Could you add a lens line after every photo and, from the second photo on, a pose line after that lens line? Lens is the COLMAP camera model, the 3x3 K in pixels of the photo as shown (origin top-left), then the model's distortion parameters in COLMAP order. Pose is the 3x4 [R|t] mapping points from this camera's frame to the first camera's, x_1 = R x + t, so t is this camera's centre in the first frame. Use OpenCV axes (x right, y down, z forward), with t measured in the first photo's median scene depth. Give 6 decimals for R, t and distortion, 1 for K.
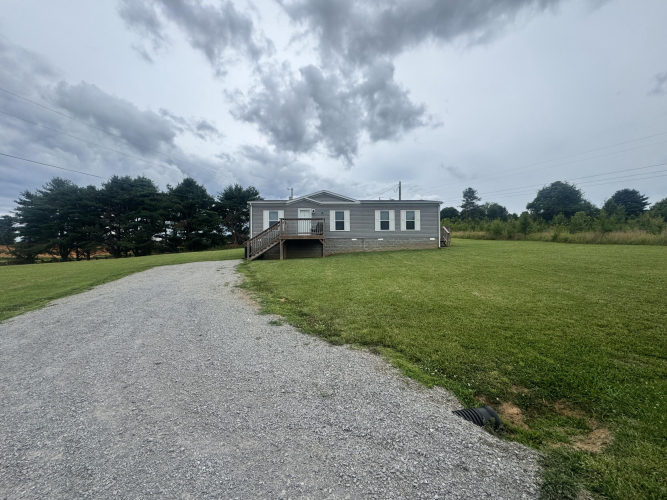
lens RADIAL K [[267.7, 0, 333.5], [0, 267.7, 250.0], [0, 0, 1]] dist [-0.005123, 0.000095]
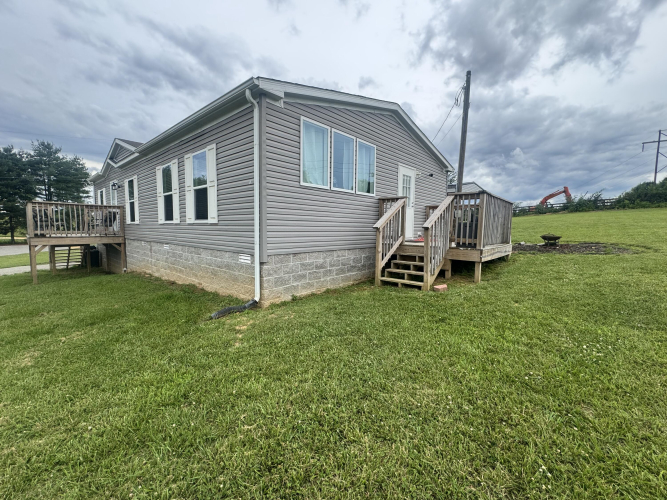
lens RADIAL K [[284.3, 0, 333.5], [0, 284.3, 250.0], [0, 0, 1]] dist [-0.012916, -0.000083]
pose [[0.634727, 0.106496, -0.765363, 0.158547], [-0.032538, 0.993263, 0.111223, -0.022822], [0.772051, -0.045692, 0.633916, 0.243842]]
